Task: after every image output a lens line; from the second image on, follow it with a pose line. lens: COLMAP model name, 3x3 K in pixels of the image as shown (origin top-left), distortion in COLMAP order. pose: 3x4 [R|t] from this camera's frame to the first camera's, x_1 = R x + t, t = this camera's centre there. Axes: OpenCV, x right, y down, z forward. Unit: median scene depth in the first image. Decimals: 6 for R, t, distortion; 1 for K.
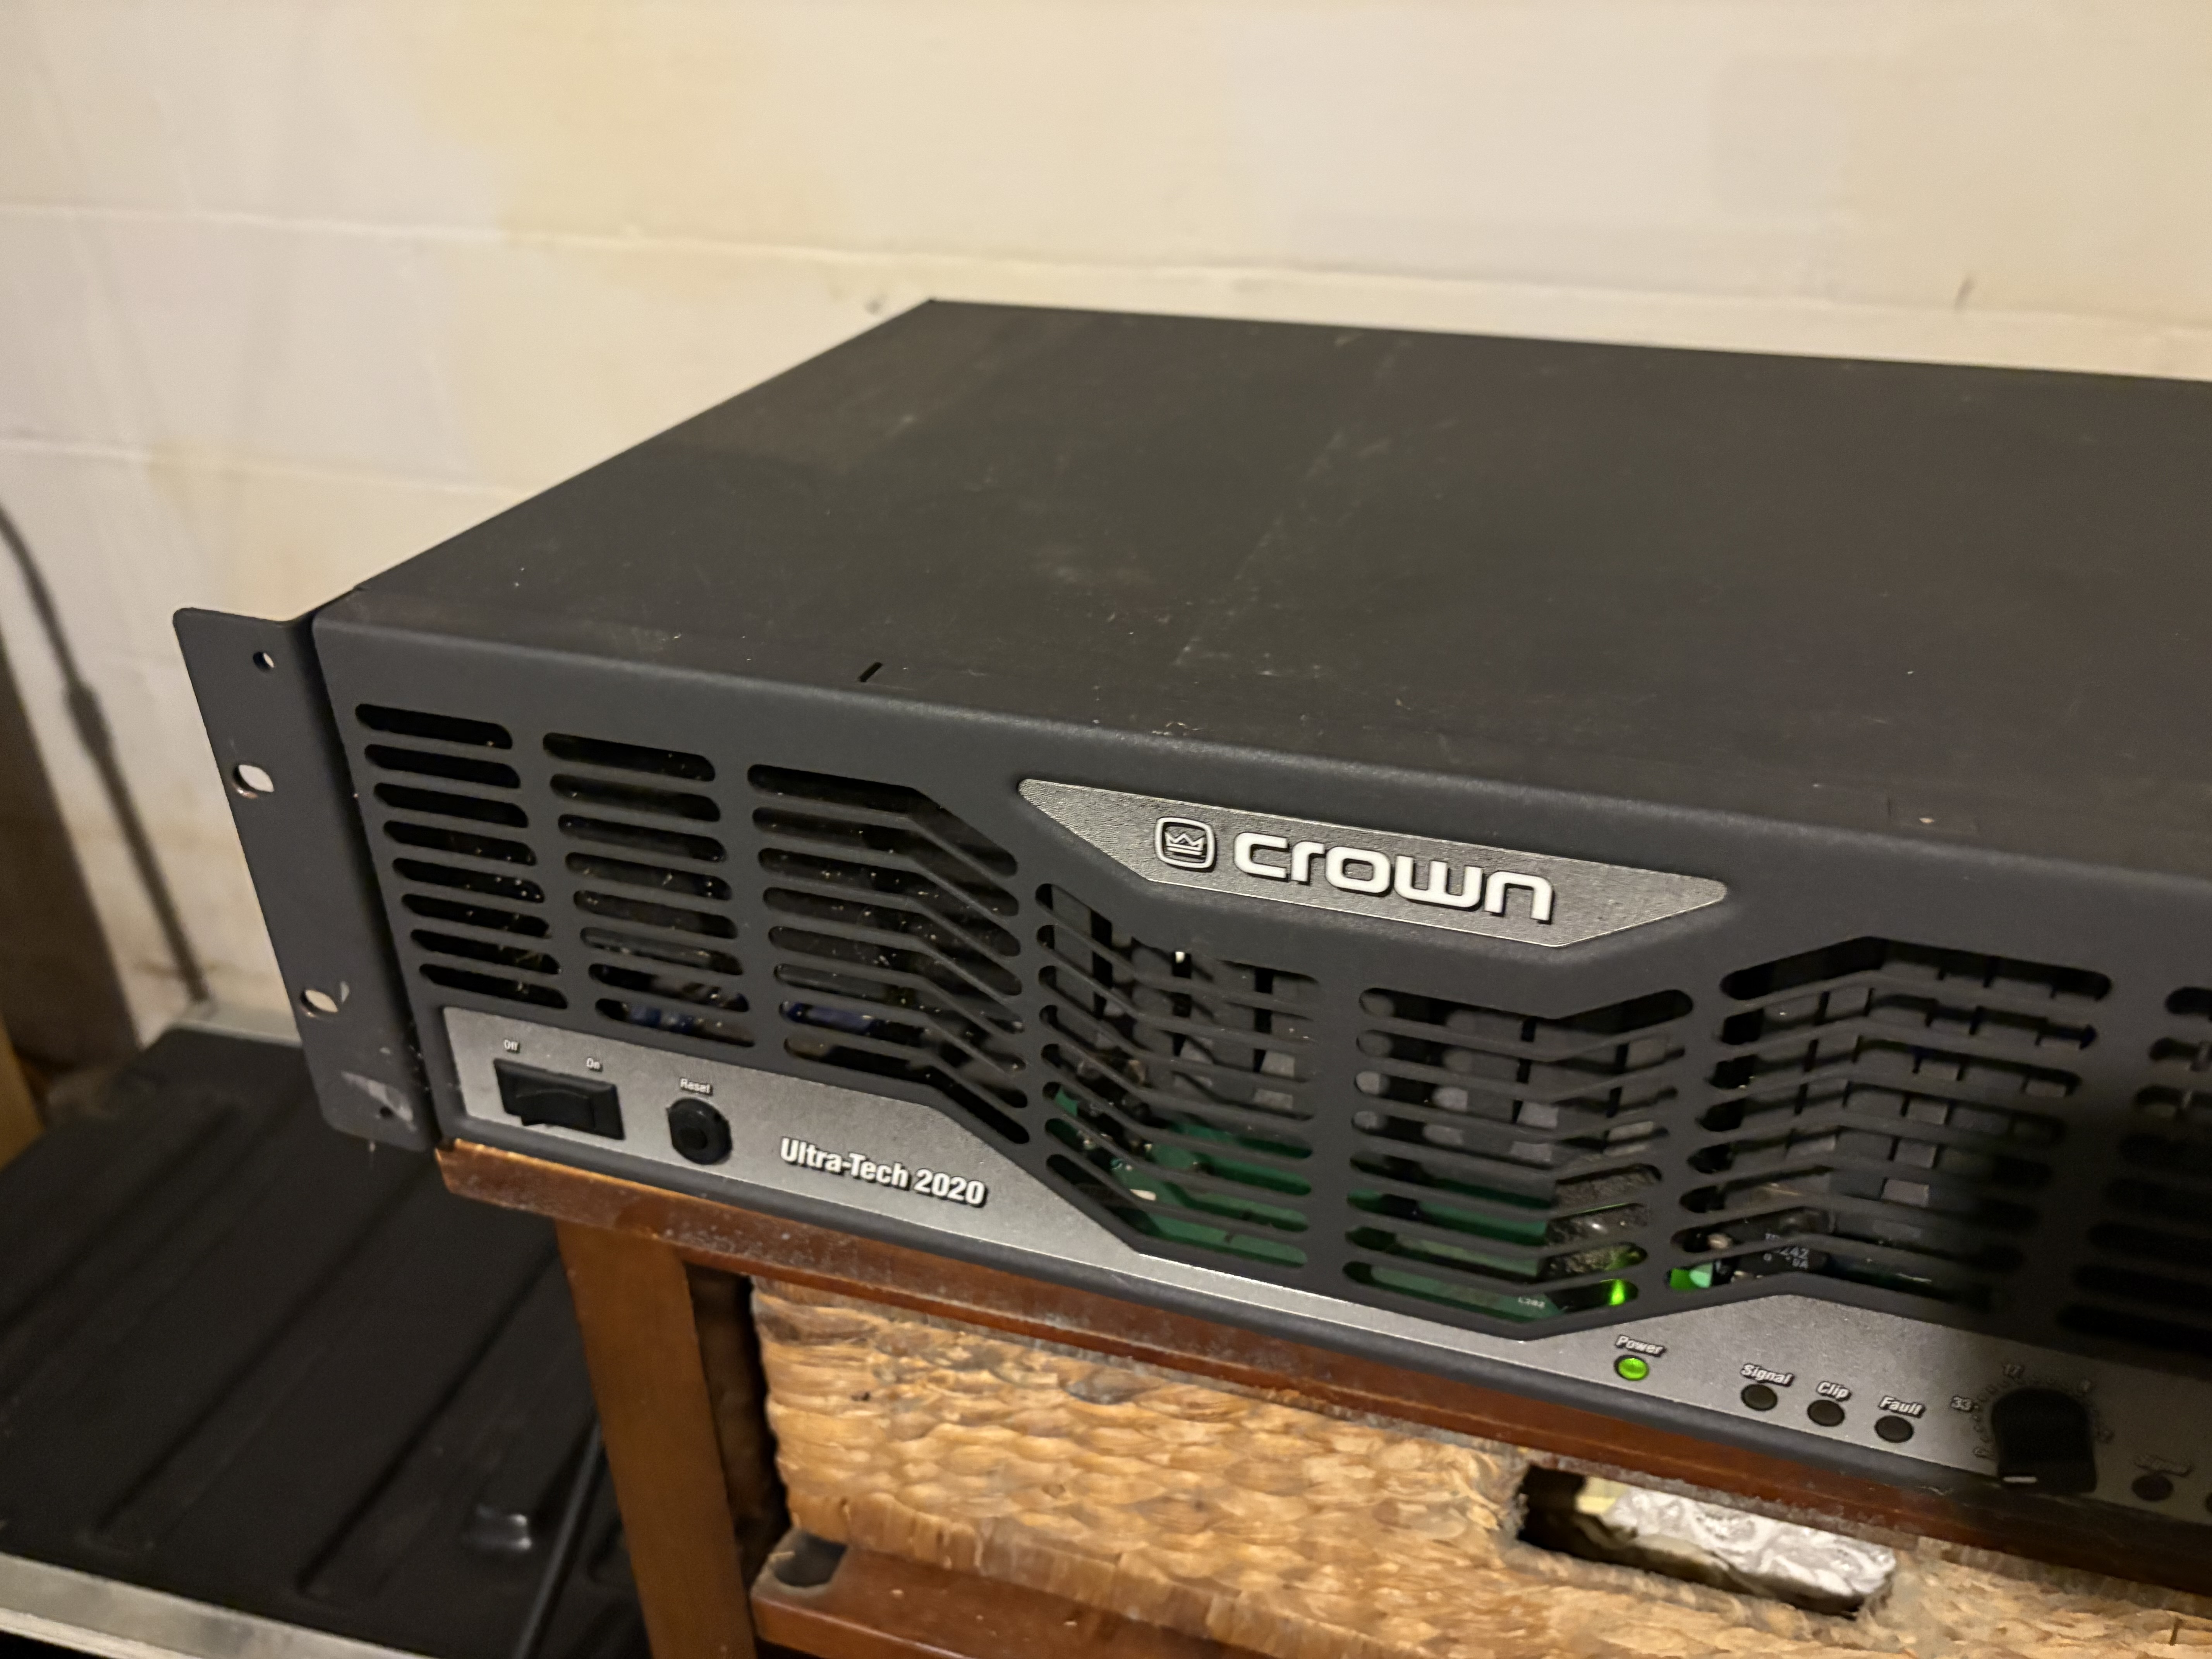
lens RADIAL K [[1662.2, 0, 1089.0], [0, 1662.2, 849.9], [0, 0, 1]] dist [-0.007055, -0.003235]
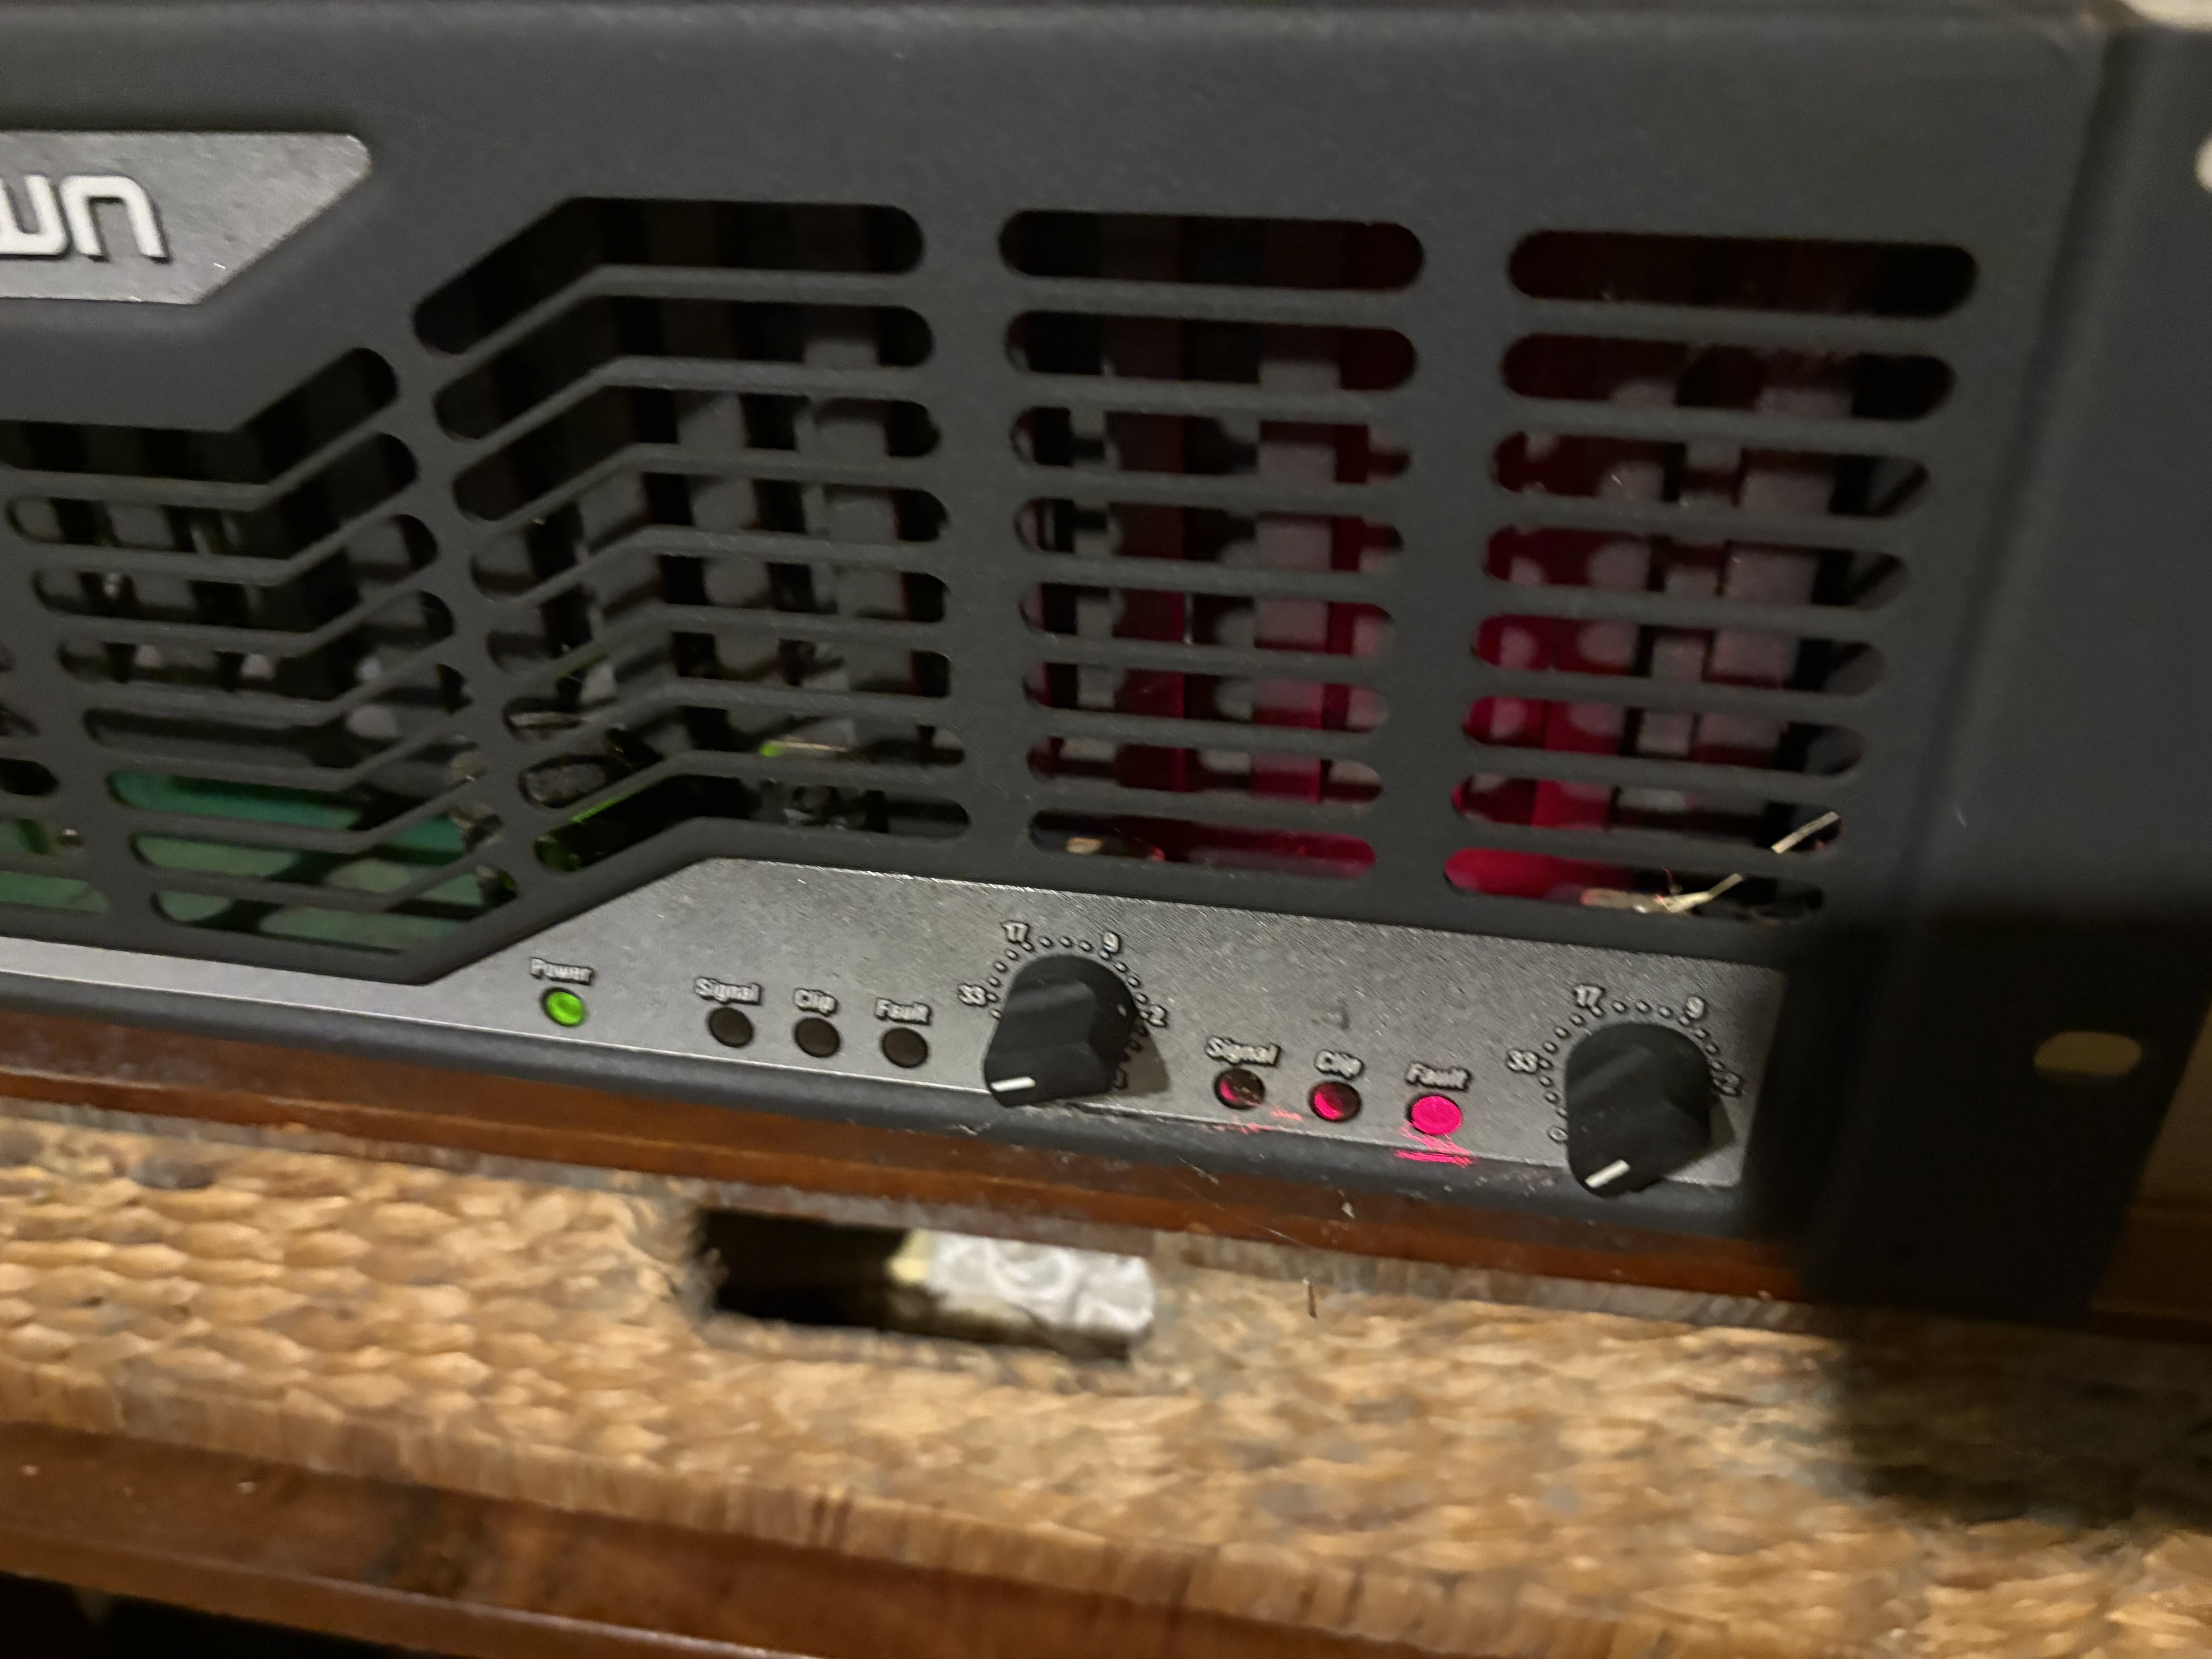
lens RADIAL K [[1697.0, 0, 1098.0], [0, 1697.0, 840.0], [0, 0, 1]] dist [-0.002181, -0.029319]
pose [[0.990868, -0.072134, 0.113916, 0.350822], [0.065322, 0.995908, 0.062446, 0.159921], [-0.117954, -0.054434, 0.991526, 0.211266]]
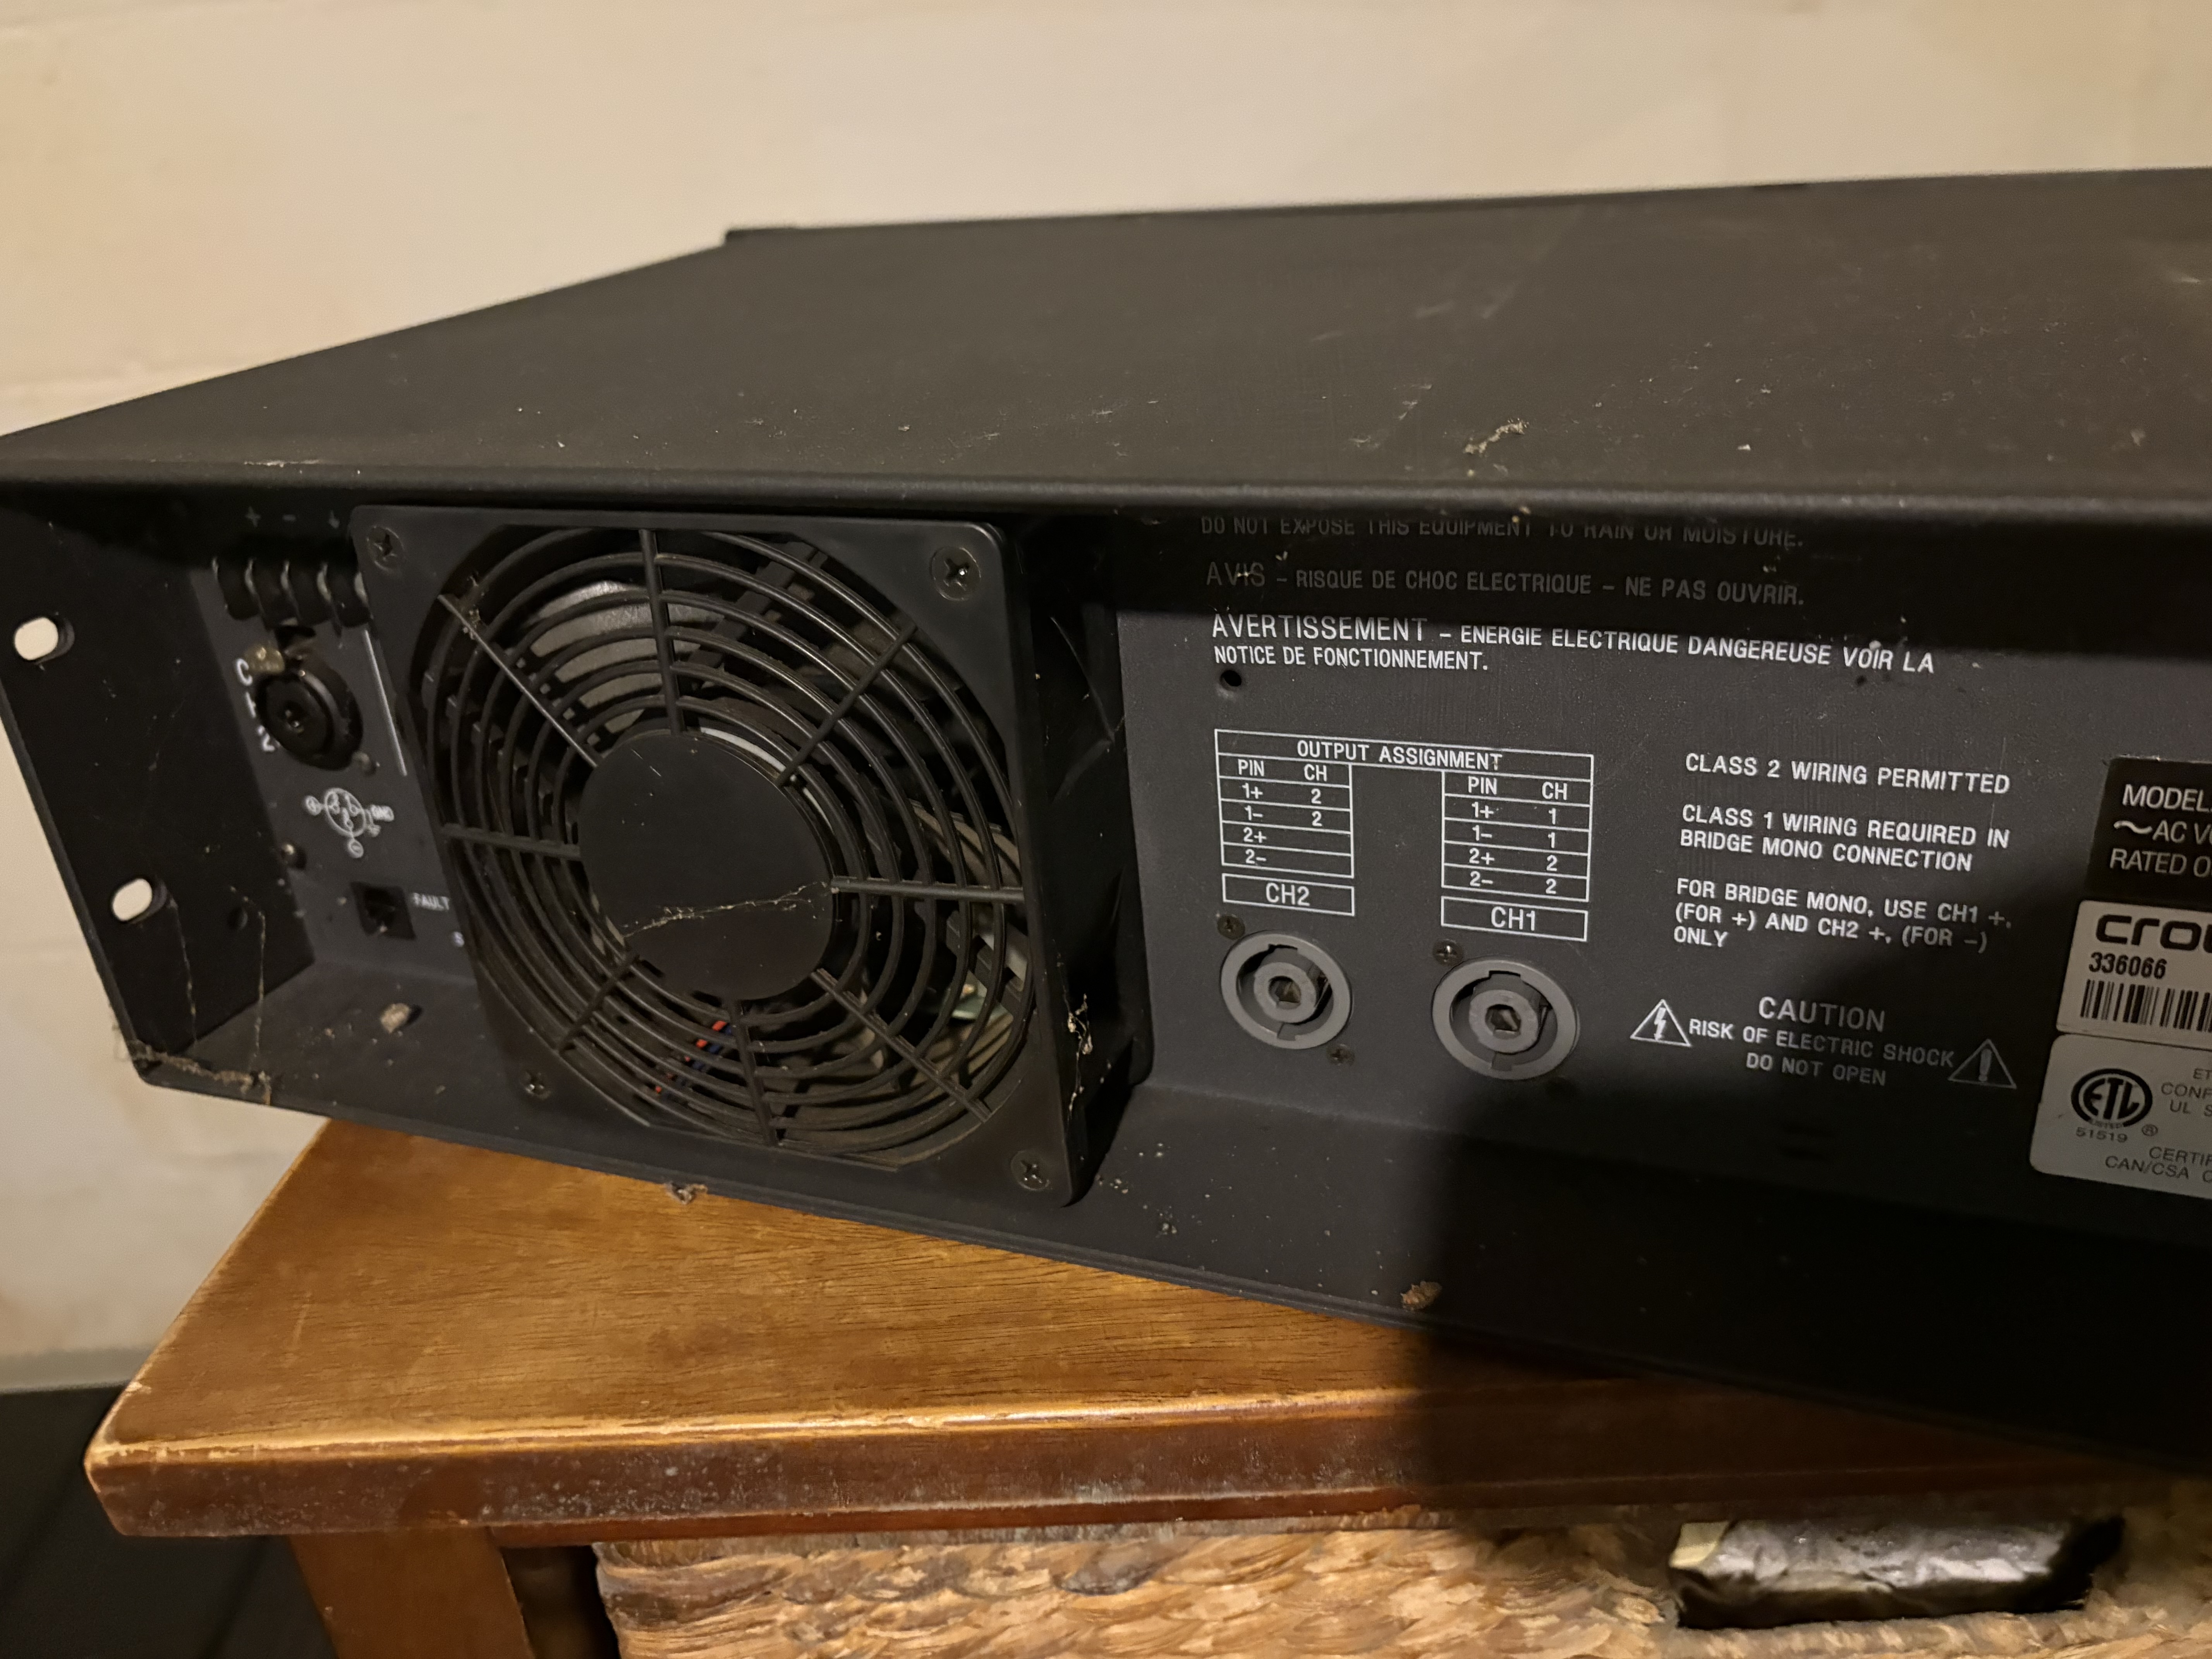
lens RADIAL K [[1662.2, 0, 1066.5], [0, 1662.2, 819.8], [0, 0, 1]] dist [-0.007055, -0.003235]
pose [[0.961601, -0.173084, 0.212990, -0.113142], [0.192612, 0.978444, -0.074478, 0.048560], [-0.195508, 0.112643, 0.974212, 0.251144]]
